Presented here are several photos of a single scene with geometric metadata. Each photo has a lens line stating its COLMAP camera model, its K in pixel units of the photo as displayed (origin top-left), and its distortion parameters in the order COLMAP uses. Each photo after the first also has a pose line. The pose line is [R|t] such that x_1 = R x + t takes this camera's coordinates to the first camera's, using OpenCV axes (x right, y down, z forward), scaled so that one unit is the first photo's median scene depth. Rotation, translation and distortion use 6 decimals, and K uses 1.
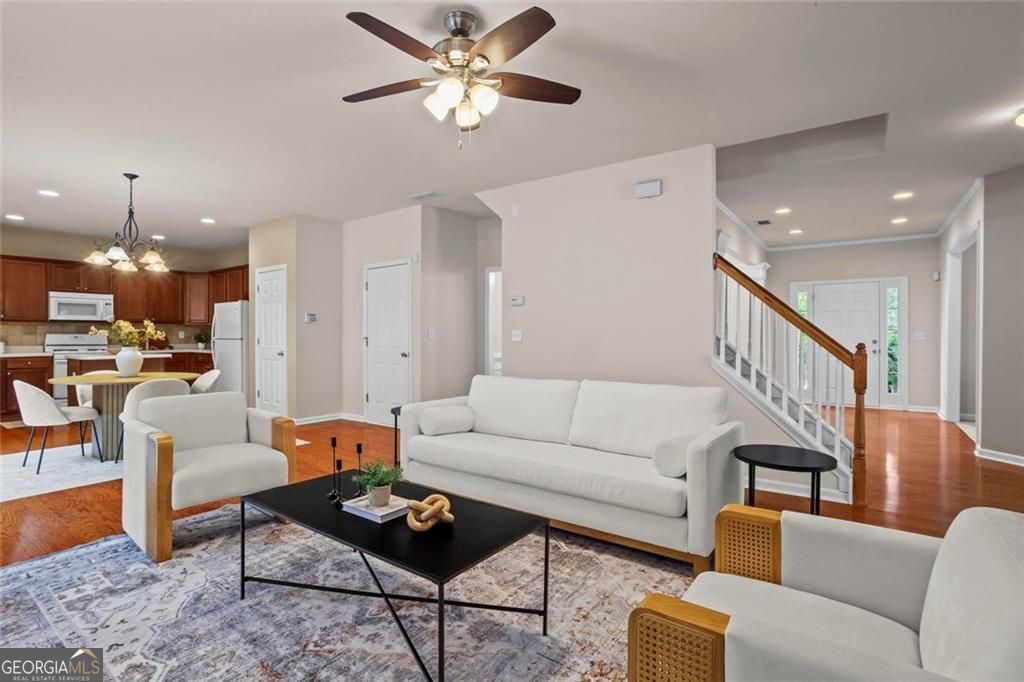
lens RADIAL K [[491.0, 0, 501.2], [0, 491.0, 334.9], [0, 0, 1]] dist [-0.009533, 0.001129]
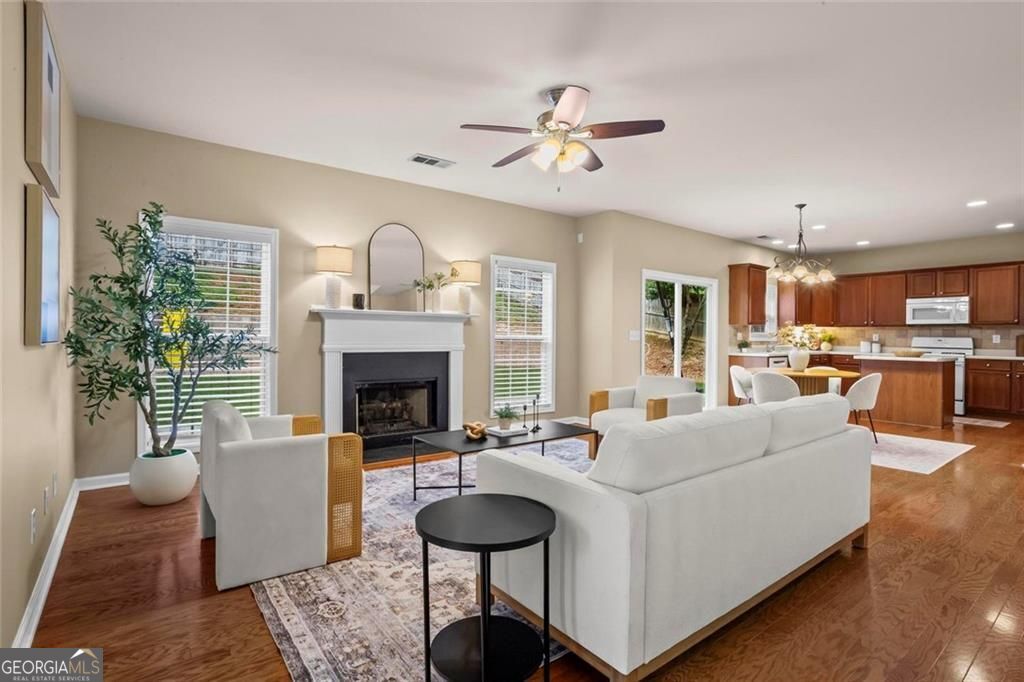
lens RADIAL K [[491.0, 0, 501.2], [0, 491.0, 334.9], [0, 0, 1]] dist [-0.009533, 0.001129]
pose [[-0.284912, -0.001069, -0.958553, 0.403138], [-0.006827, 0.999976, 0.000914, -0.001657], [0.958529, 0.006805, -0.284912, 0.422839]]
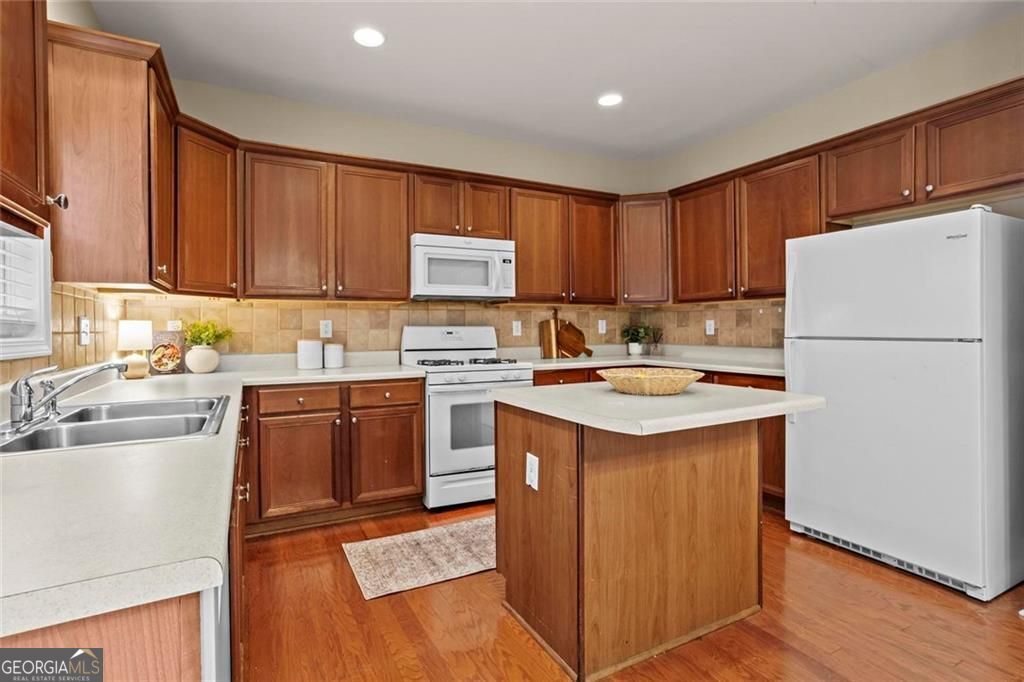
lens RADIAL K [[491.0, 0, 501.2], [0, 491.0, 334.9], [0, 0, 1]] dist [-0.009533, 0.001129]
pose [[0.899004, 0.002570, -0.437932, -0.643477], [0.005610, 0.999833, 0.017385, -0.001520], [0.437903, -0.018086, 0.898840, 0.613403]]
